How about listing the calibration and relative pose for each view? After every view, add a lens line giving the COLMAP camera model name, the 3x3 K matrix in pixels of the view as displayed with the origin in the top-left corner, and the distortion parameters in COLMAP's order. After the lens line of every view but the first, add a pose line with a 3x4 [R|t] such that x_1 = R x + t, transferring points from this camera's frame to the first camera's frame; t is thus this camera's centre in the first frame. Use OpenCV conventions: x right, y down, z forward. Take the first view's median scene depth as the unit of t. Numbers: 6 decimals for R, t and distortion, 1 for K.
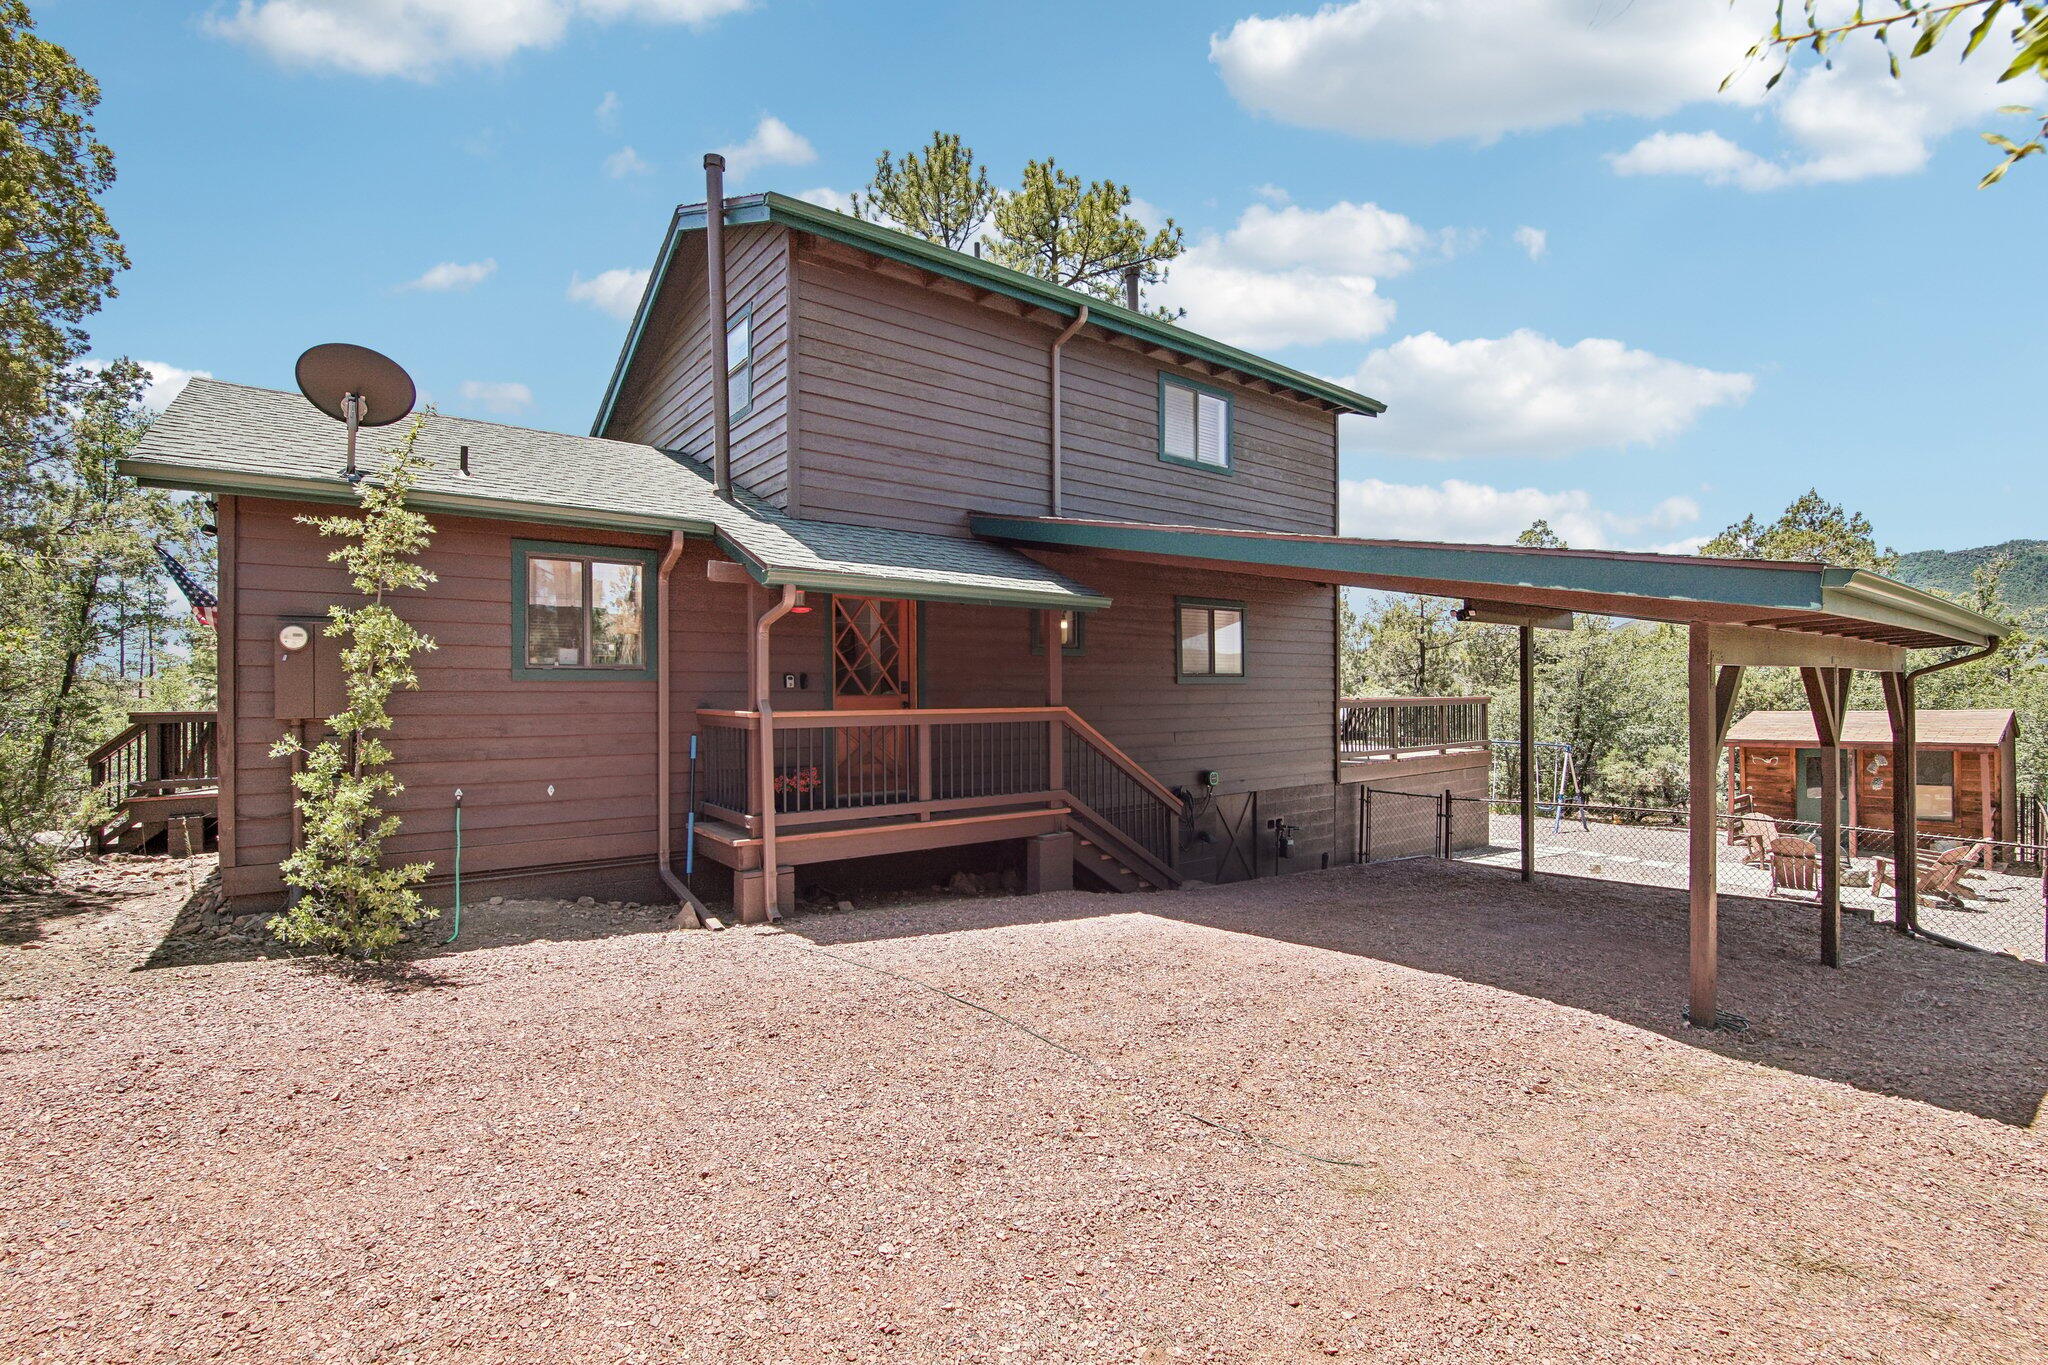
lens RADIAL K [[941.8, 0, 1033.9], [0, 941.8, 716.4], [0, 0, 1]] dist [-0.002189, -0.000206]
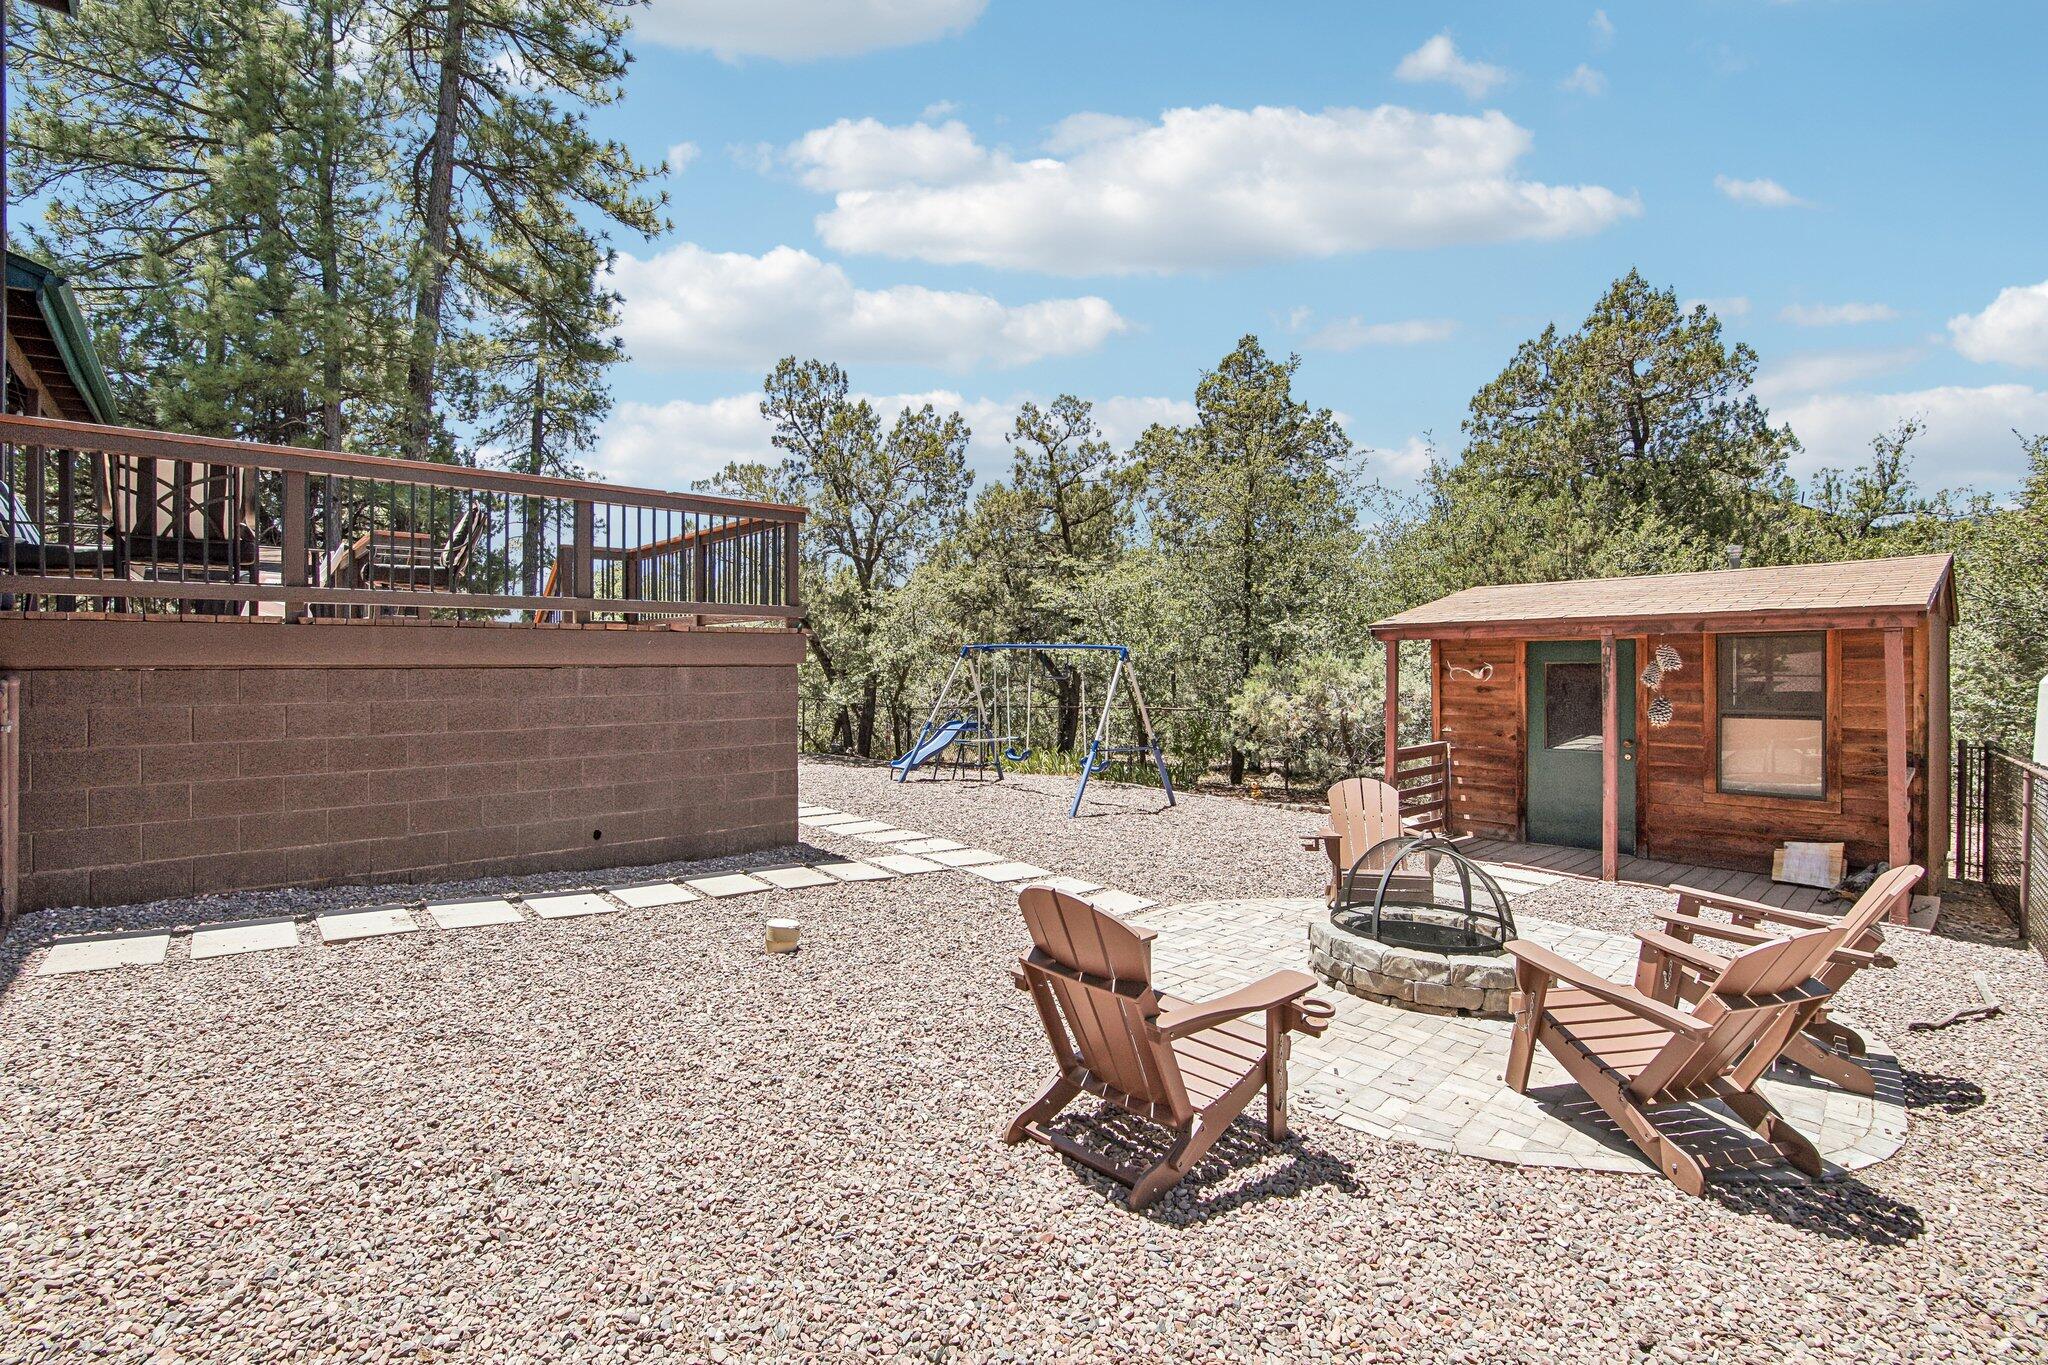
lens RADIAL K [[917.6, 0, 1024.0], [0, 917.6, 682.5], [0, 0, 1]] dist [-0.021377, -0.000203]
pose [[0.999510, 0.009491, 0.029835, 0.567567], [-0.009571, 0.999951, 0.002552, 0.057181], [-0.029809, -0.002836, 0.999552, 0.566071]]
